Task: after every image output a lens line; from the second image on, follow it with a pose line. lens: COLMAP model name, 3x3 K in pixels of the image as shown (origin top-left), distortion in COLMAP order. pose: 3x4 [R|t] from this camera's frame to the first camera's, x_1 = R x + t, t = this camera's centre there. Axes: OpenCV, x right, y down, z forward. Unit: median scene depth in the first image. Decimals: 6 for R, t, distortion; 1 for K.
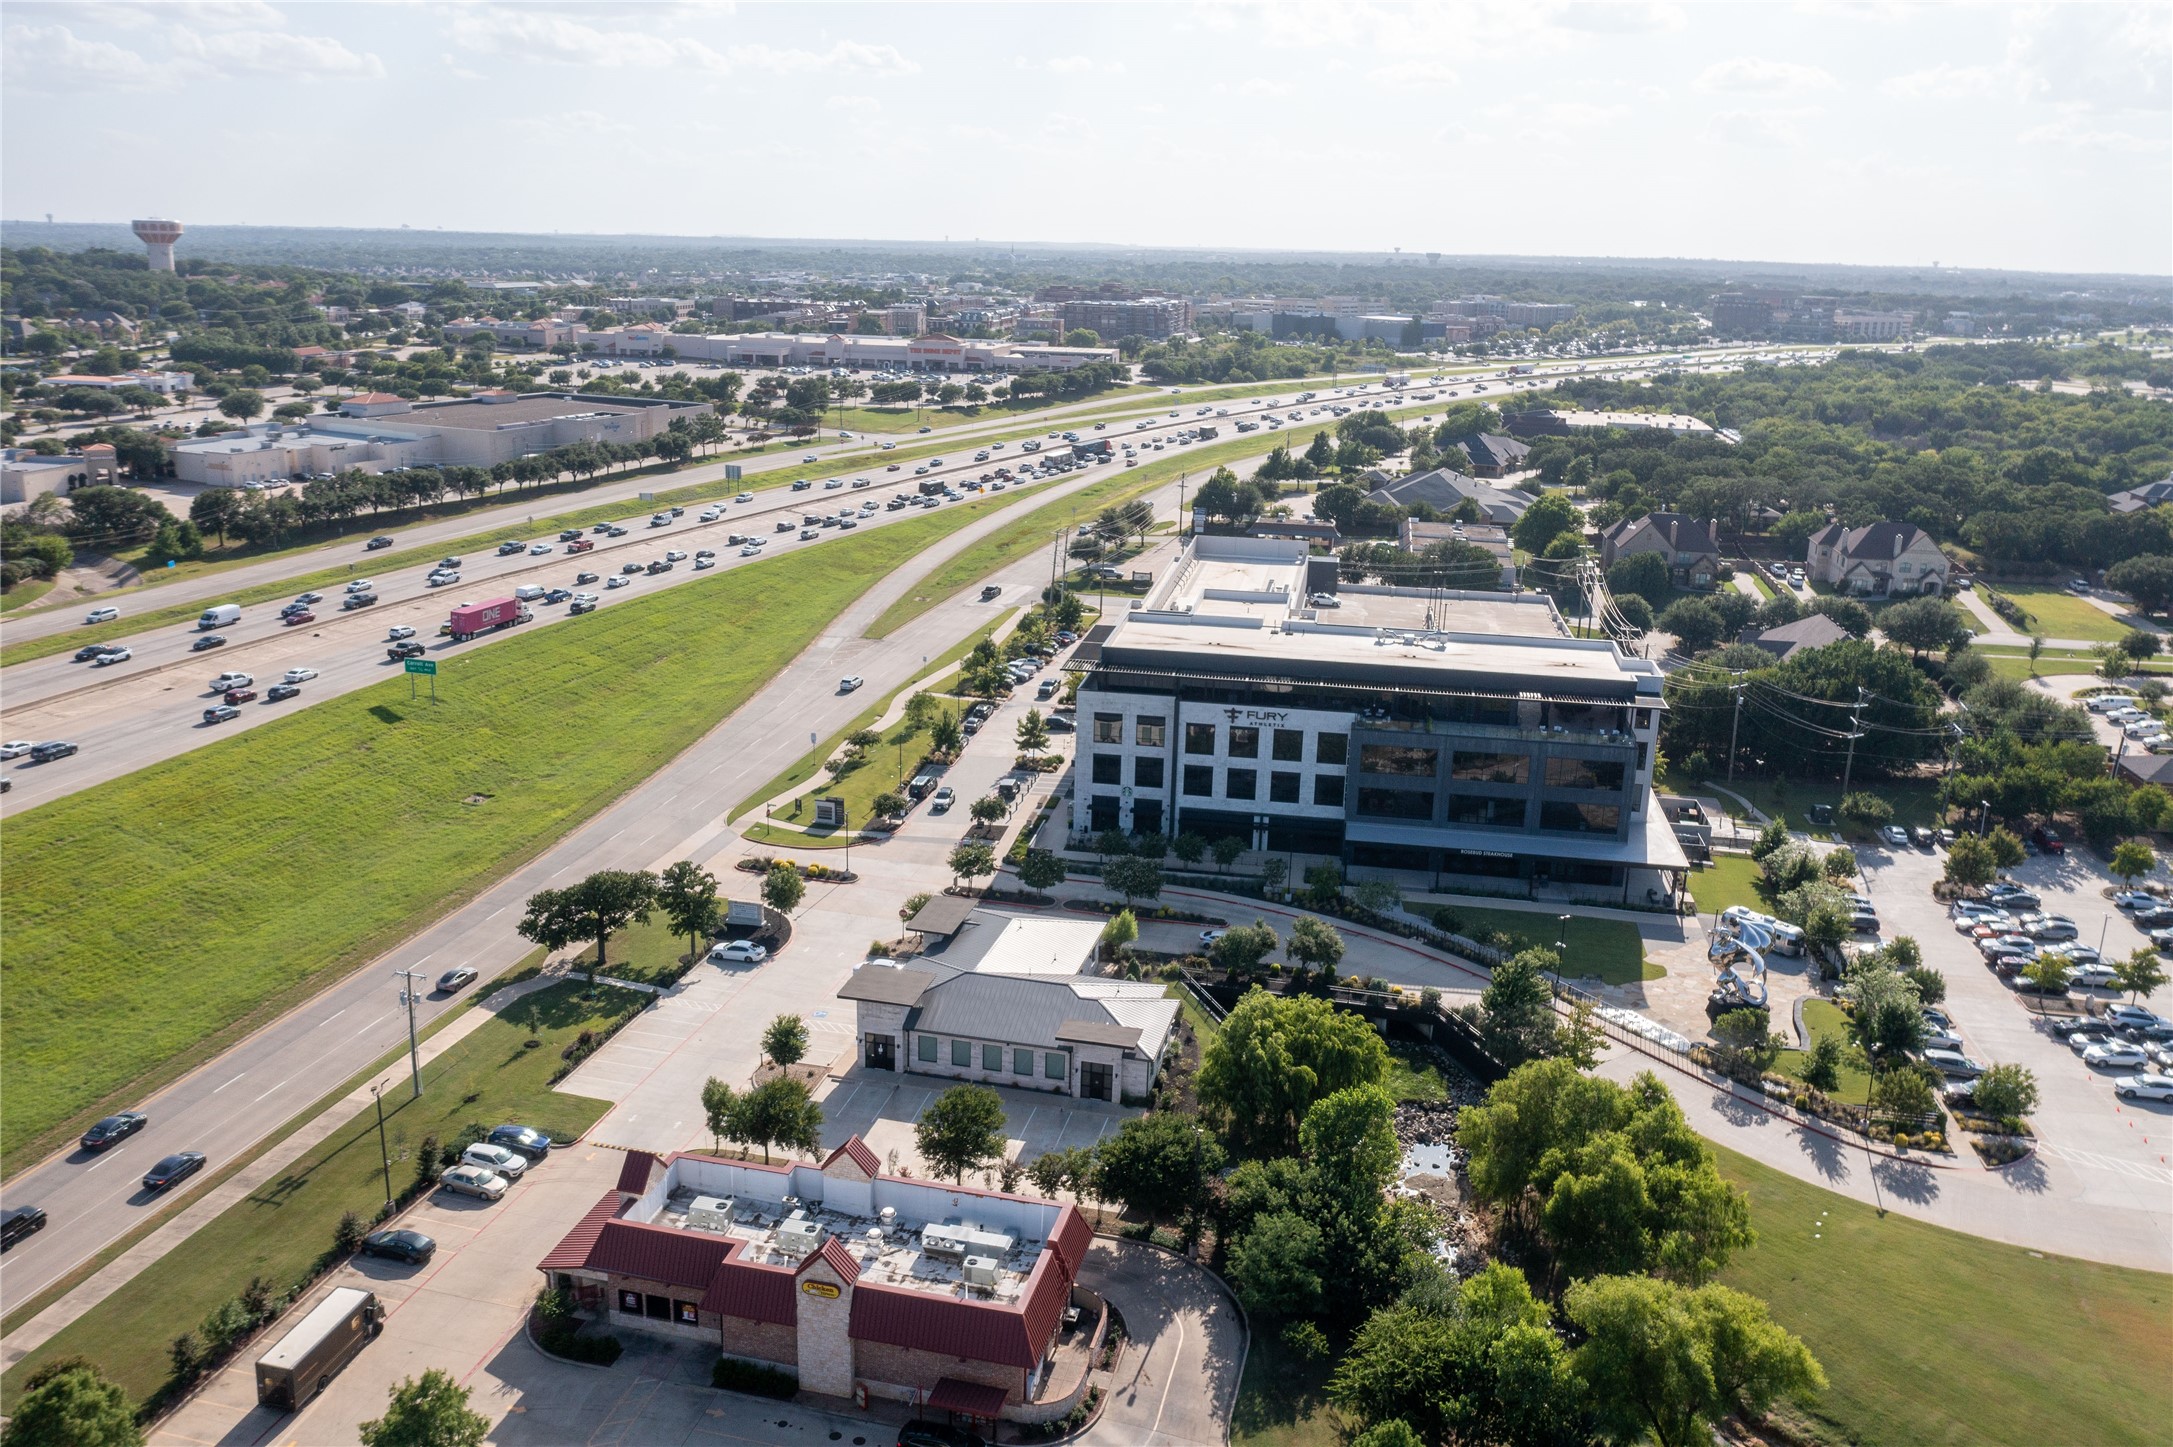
lens RADIAL K [[1699.8, 0, 1086.5], [0, 1699.8, 723.5], [0, 0, 1]] dist [-0.015601, 0.007891]
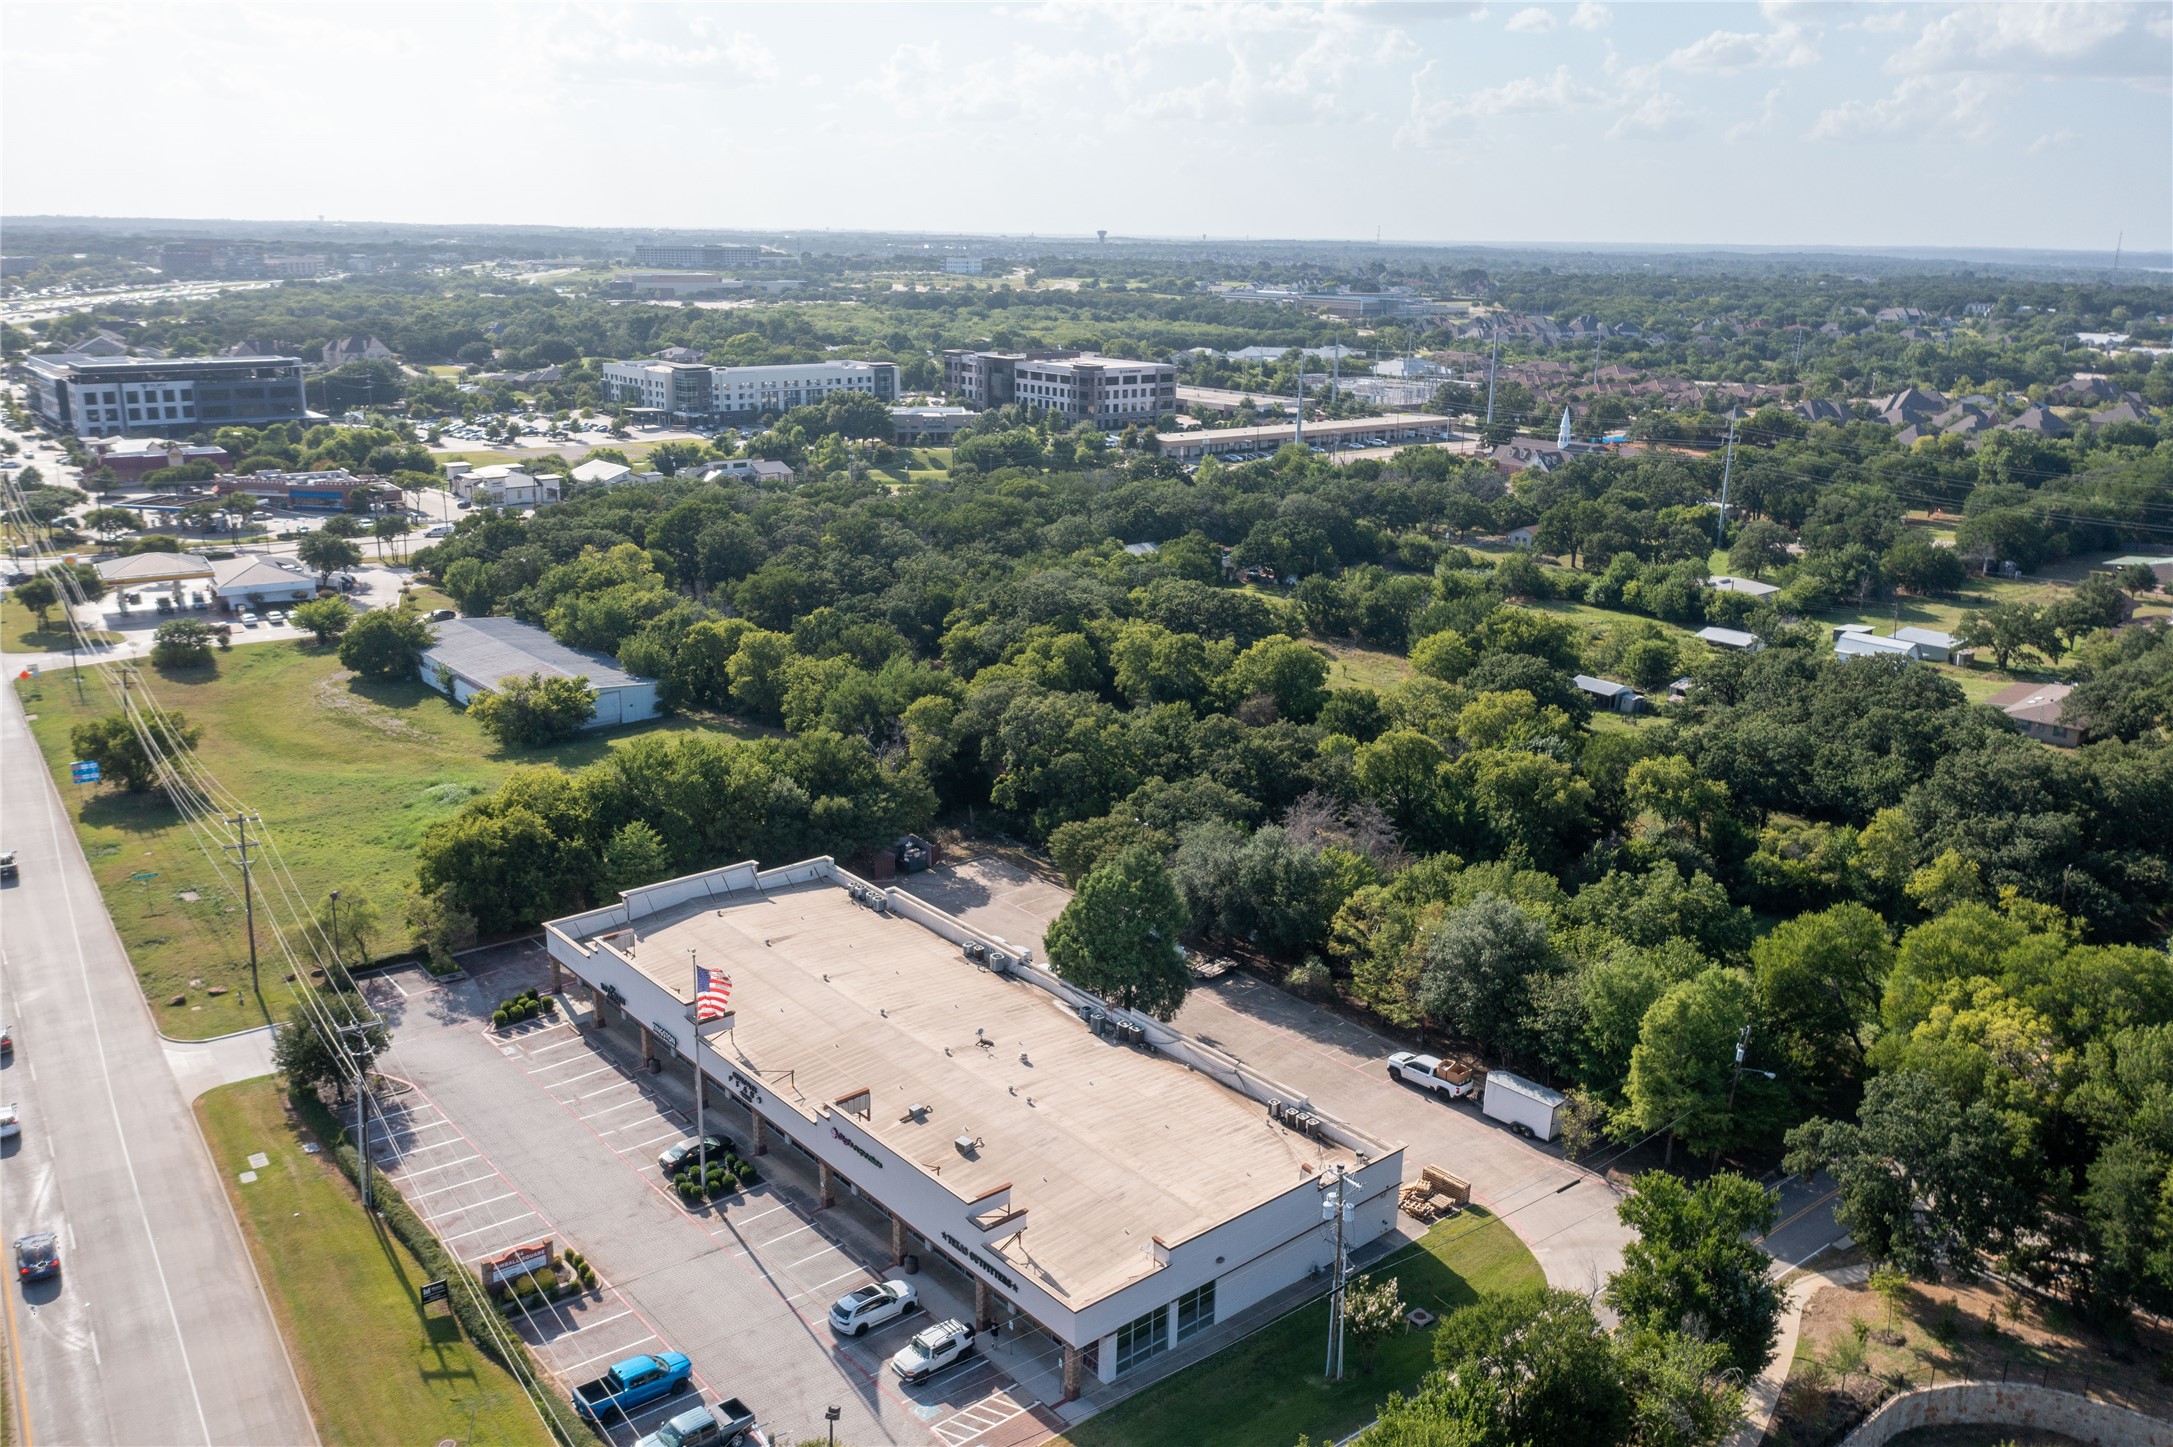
lens RADIAL K [[1699.8, 0, 1086.5], [0, 1699.8, 723.5], [0, 0, 1]] dist [-0.015601, 0.007891]
pose [[0.651471, -0.227250, 0.723839, -0.280344], [0.209409, 0.970883, 0.116336, 0.143937], [-0.729200, 0.075789, 0.680091, -0.518876]]
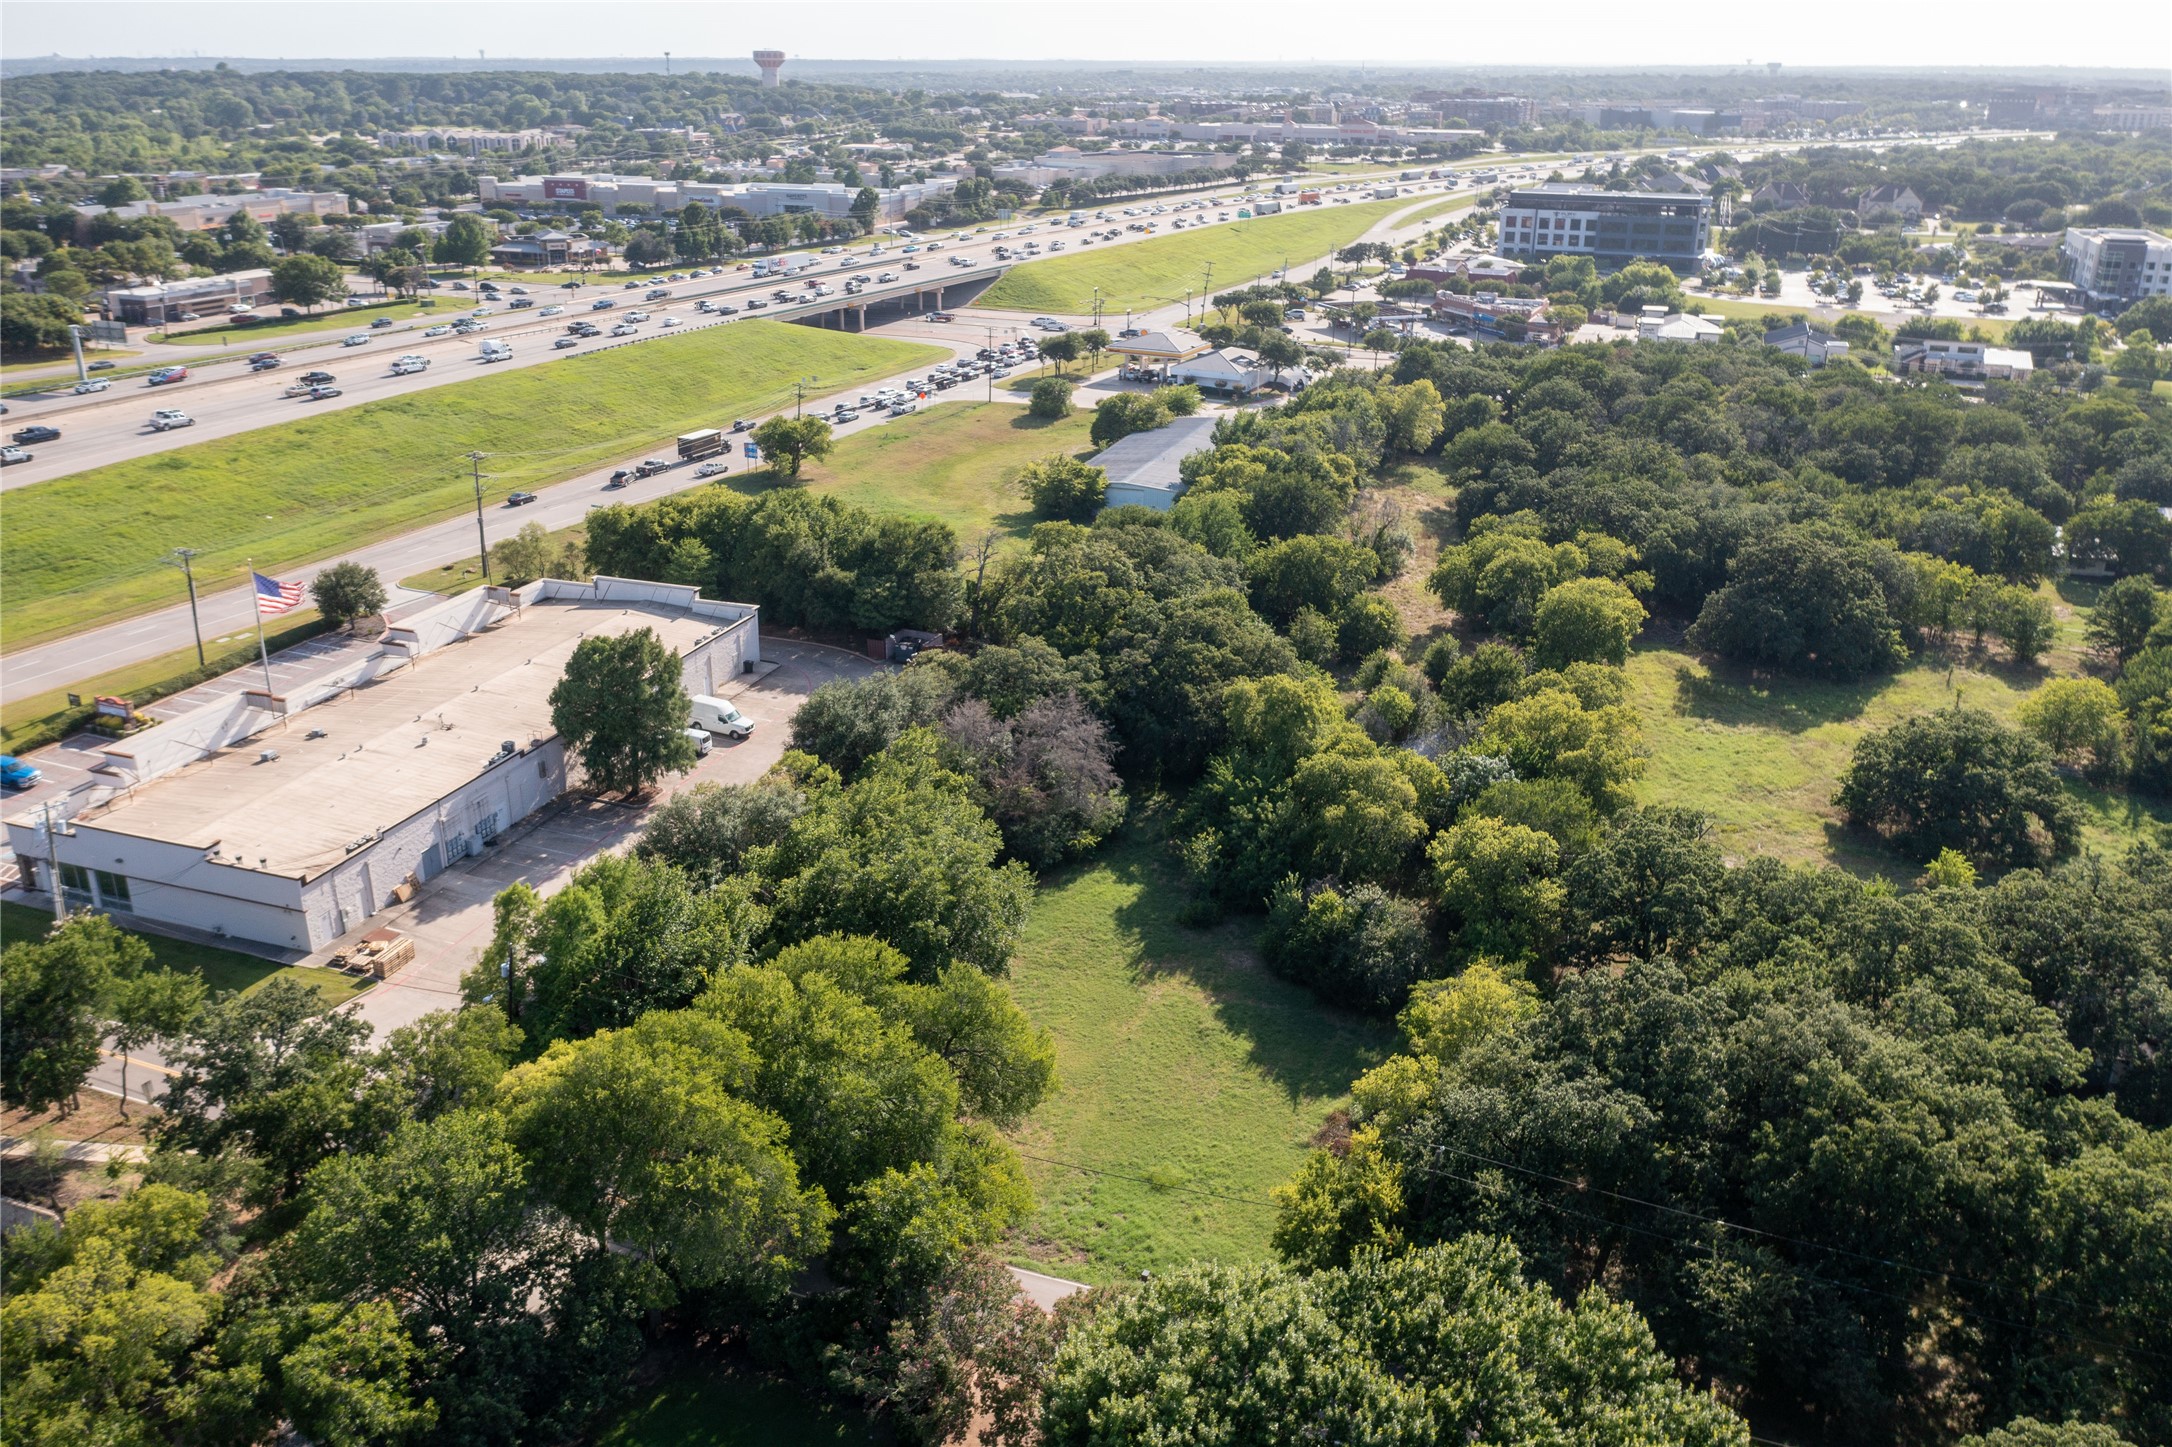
lens RADIAL K [[1699.1, 0, 1086.0], [0, 1699.1, 723.5], [0, 0, 1]] dist [-0.015601, 0.007891]
pose [[0.983720, 0.048280, -0.173100, -0.045813], [-0.031607, 0.994702, 0.097817, 0.171352], [0.176906, -0.090753, 0.980035, -0.584728]]
